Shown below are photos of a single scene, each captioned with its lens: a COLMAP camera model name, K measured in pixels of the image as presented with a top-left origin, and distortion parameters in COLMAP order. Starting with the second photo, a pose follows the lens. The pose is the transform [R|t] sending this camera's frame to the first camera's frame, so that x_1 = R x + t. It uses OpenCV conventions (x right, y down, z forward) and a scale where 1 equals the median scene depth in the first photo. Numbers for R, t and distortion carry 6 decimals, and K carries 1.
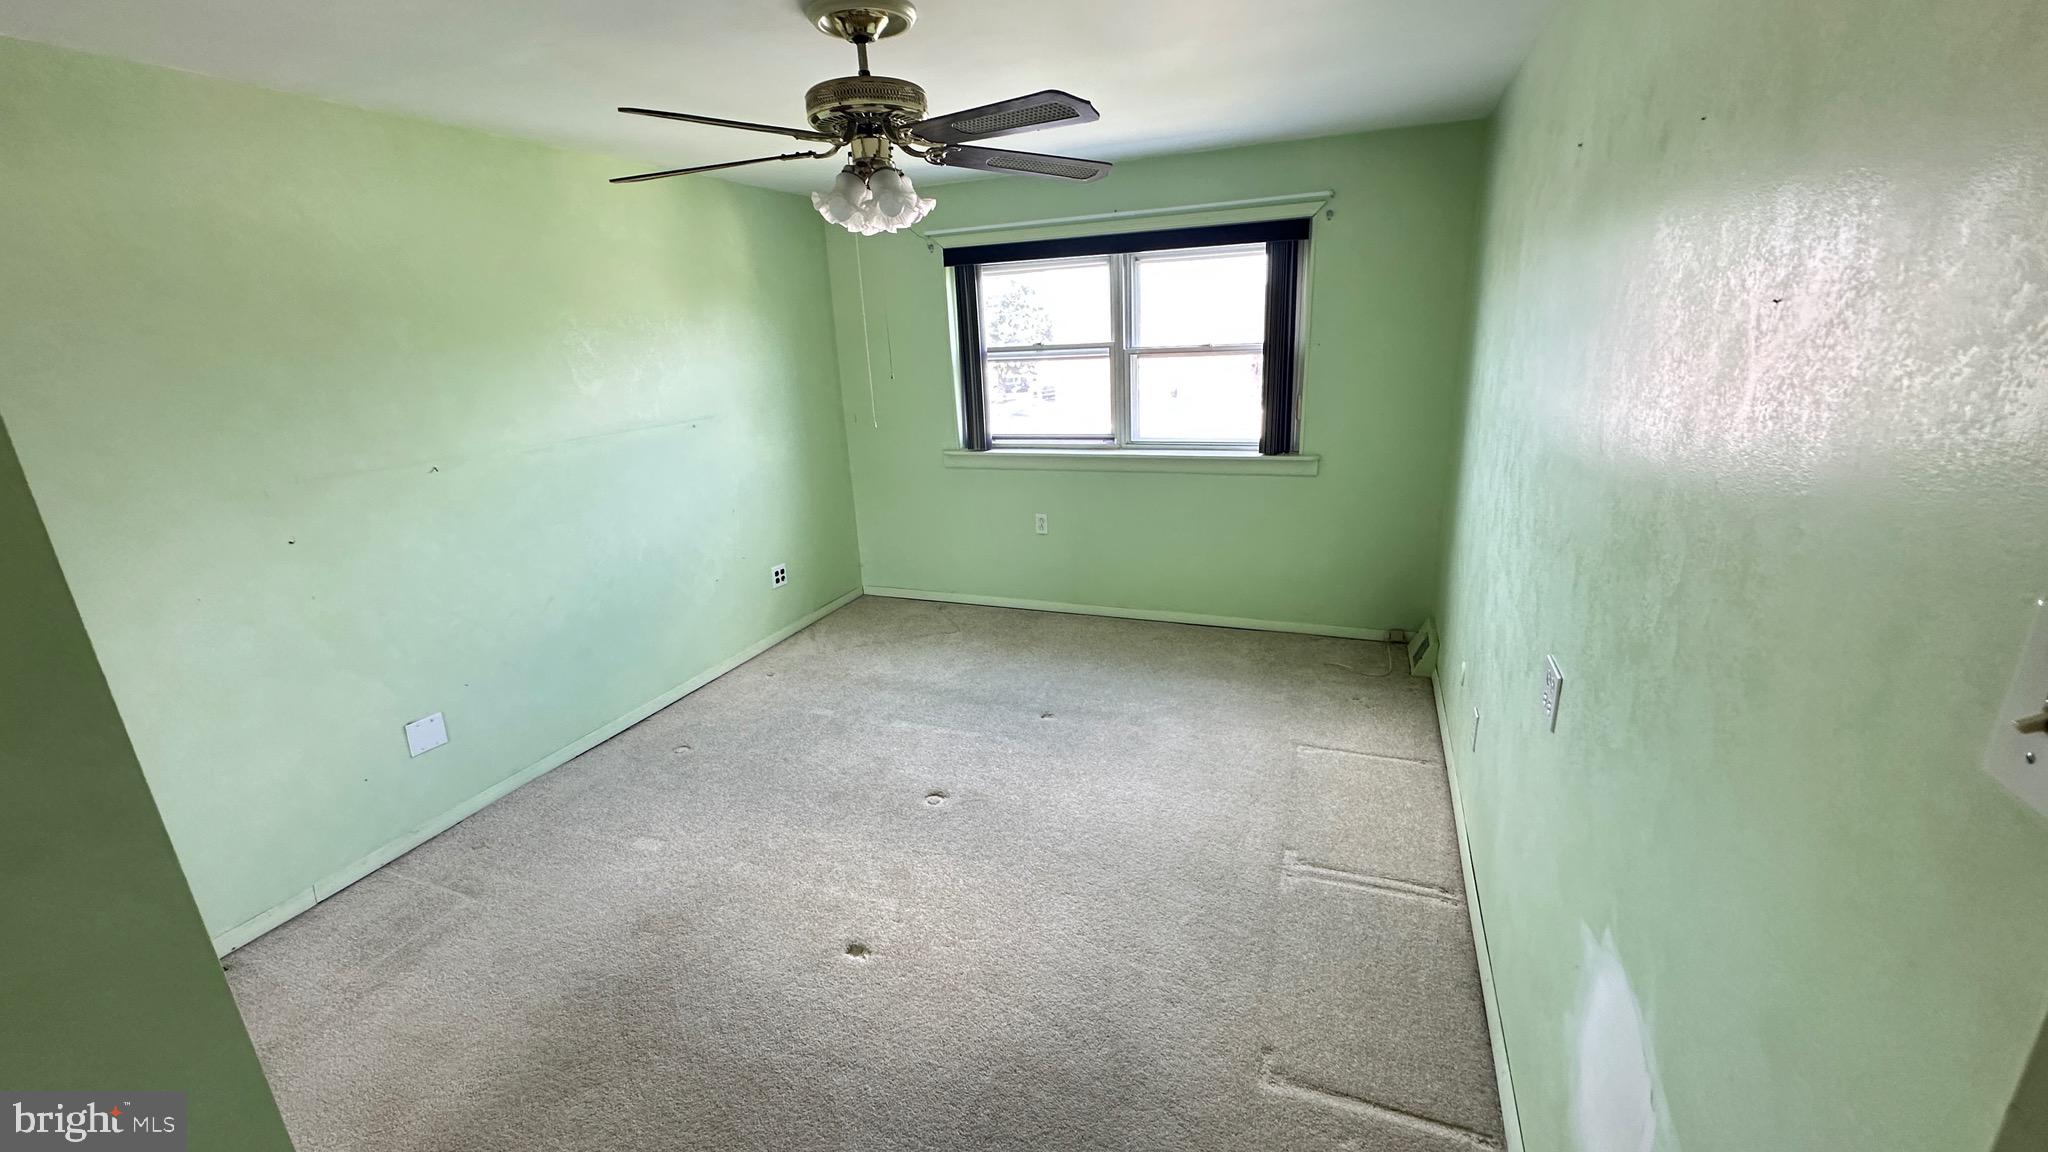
lens RADIAL K [[822.1, 0, 1025.3], [0, 822.1, 576.7], [0, 0, 1]] dist [0.000335, 0.000324]
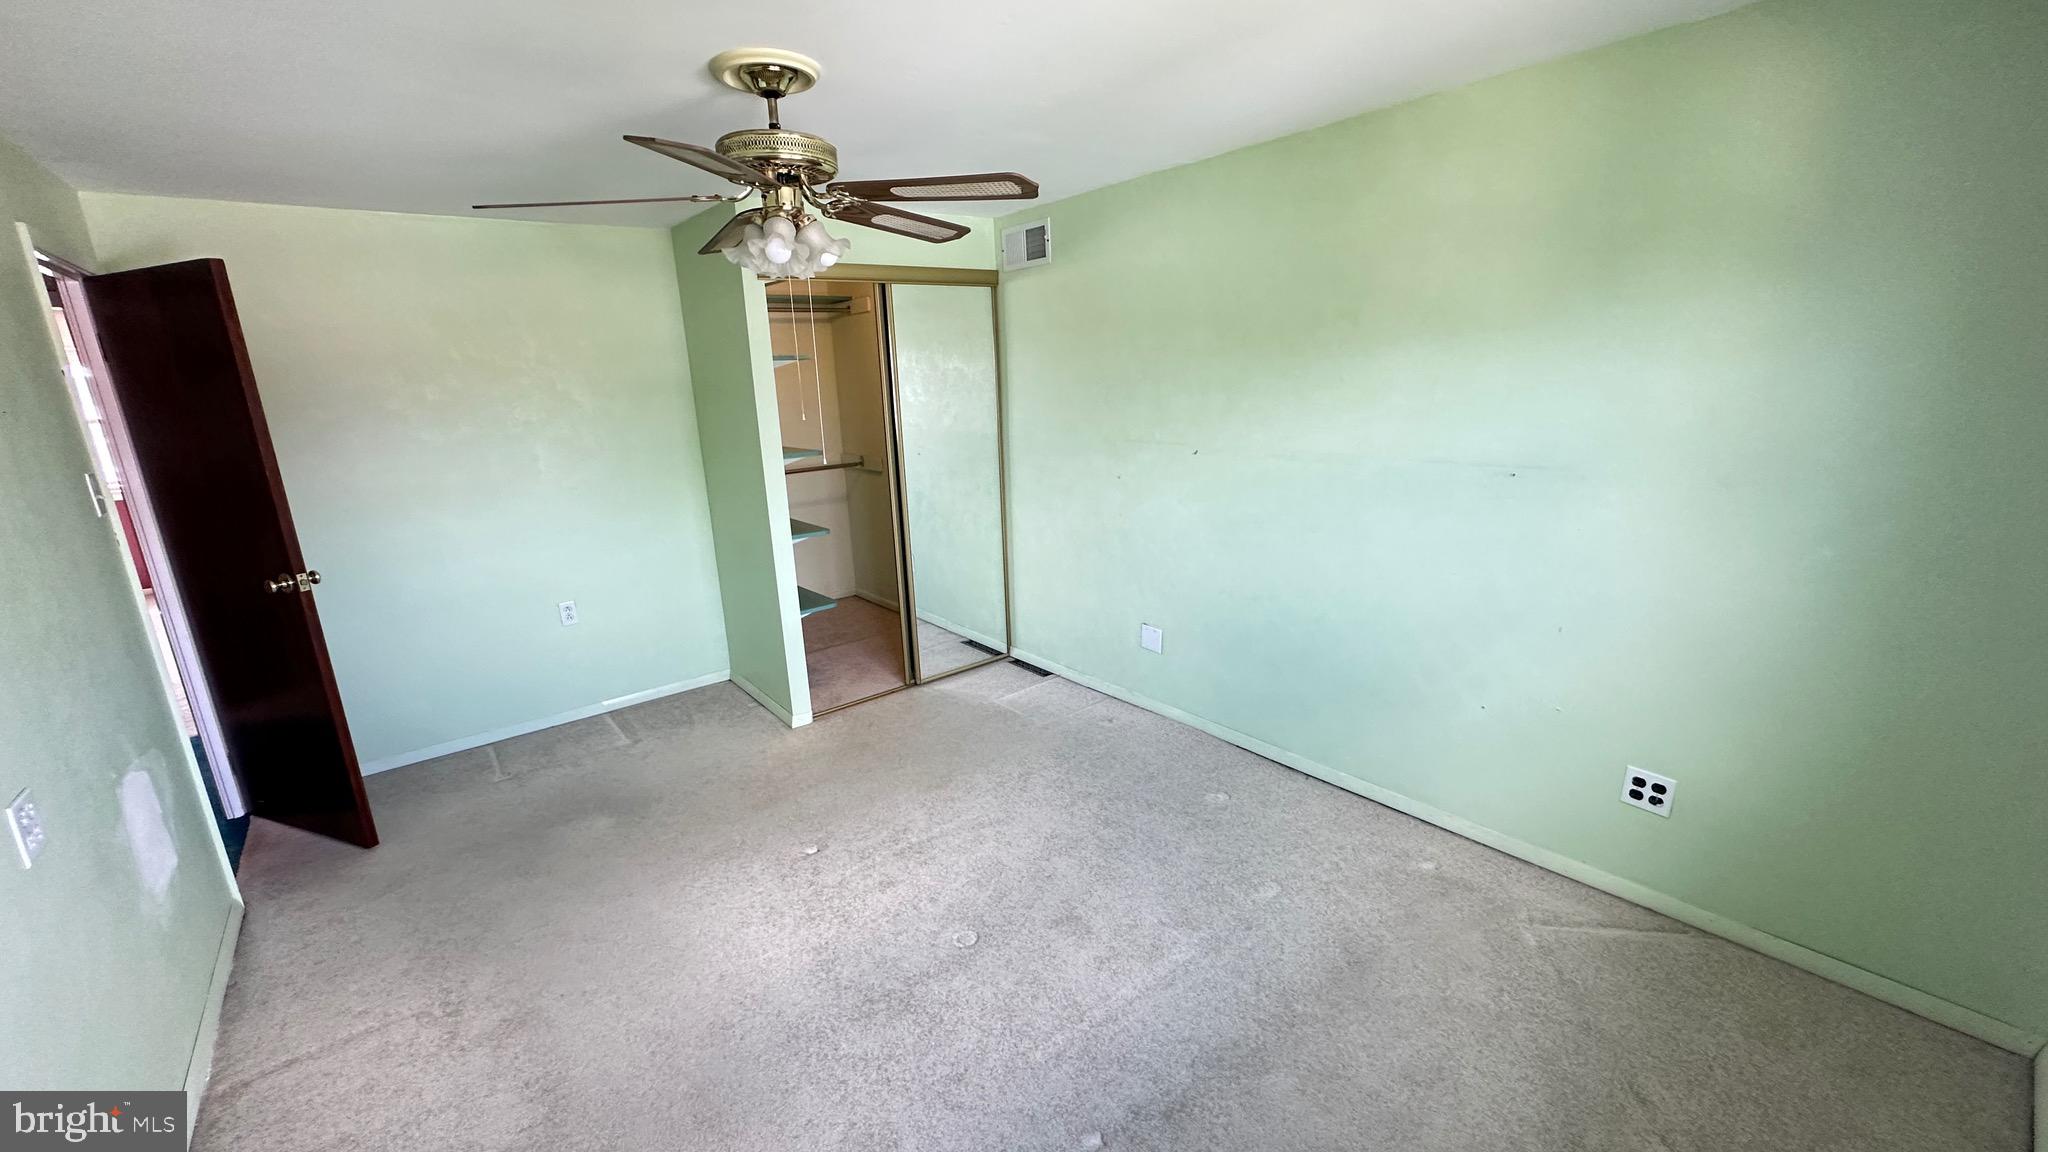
lens RADIAL K [[822.1, 0, 1022.9], [0, 822.1, 580.0], [0, 0, 1]] dist [0.000335, 0.000324]
pose [[-0.494374, 0.260572, -0.829275, 0.300097], [-0.212612, 0.888788, 0.406021, -0.250525], [0.842847, 0.377040, -0.383993, 0.818386]]
